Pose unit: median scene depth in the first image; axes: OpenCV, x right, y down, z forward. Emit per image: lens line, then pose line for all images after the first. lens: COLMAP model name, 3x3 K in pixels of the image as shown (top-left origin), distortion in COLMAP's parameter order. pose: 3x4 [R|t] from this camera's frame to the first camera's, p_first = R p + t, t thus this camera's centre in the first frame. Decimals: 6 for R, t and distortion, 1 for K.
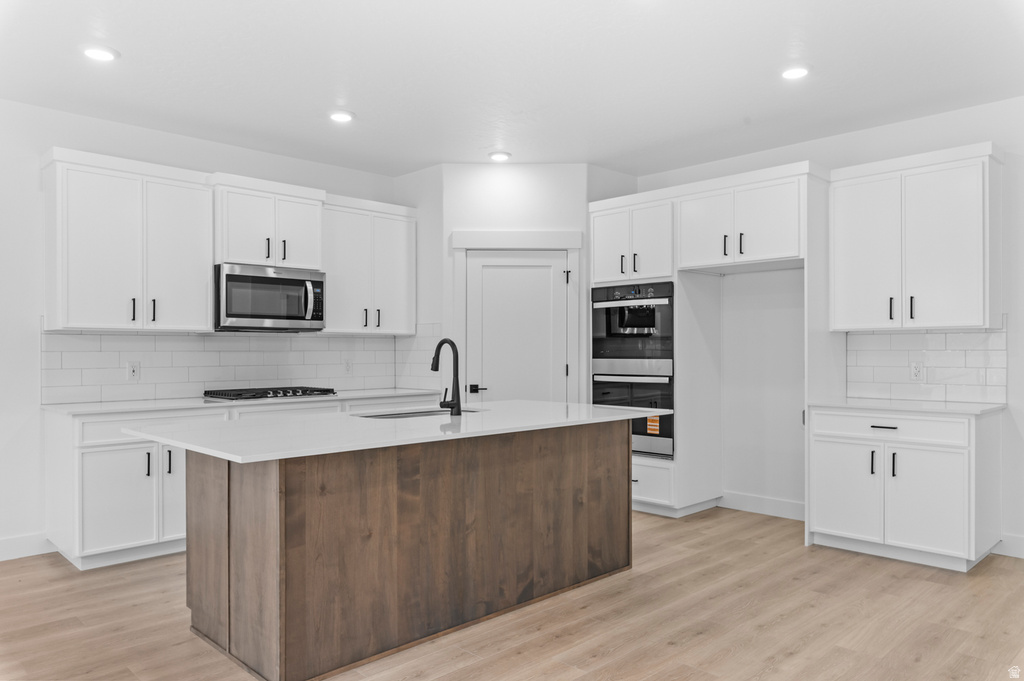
lens RADIAL K [[713.6, 0, 514.2], [0, 713.6, 348.8], [0, 0, 1]] dist [-0.000920, 0.001645]
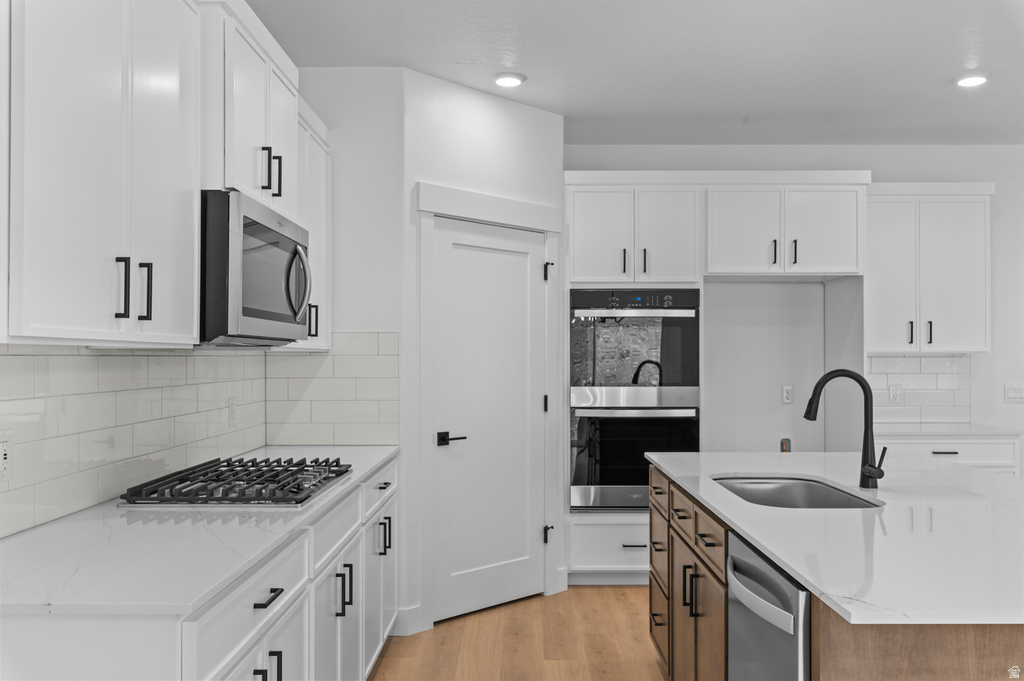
lens RADIAL K [[878.7, 0, 514.3], [0, 878.7, 341.7], [0, 0, 1]] dist [0.002990, -0.006345]
pose [[0.696988, 0.014540, 0.716935, -0.598260], [-0.002877, 0.999843, -0.017481, -0.016620], [-0.717077, 0.010121, 0.696920, 0.441578]]
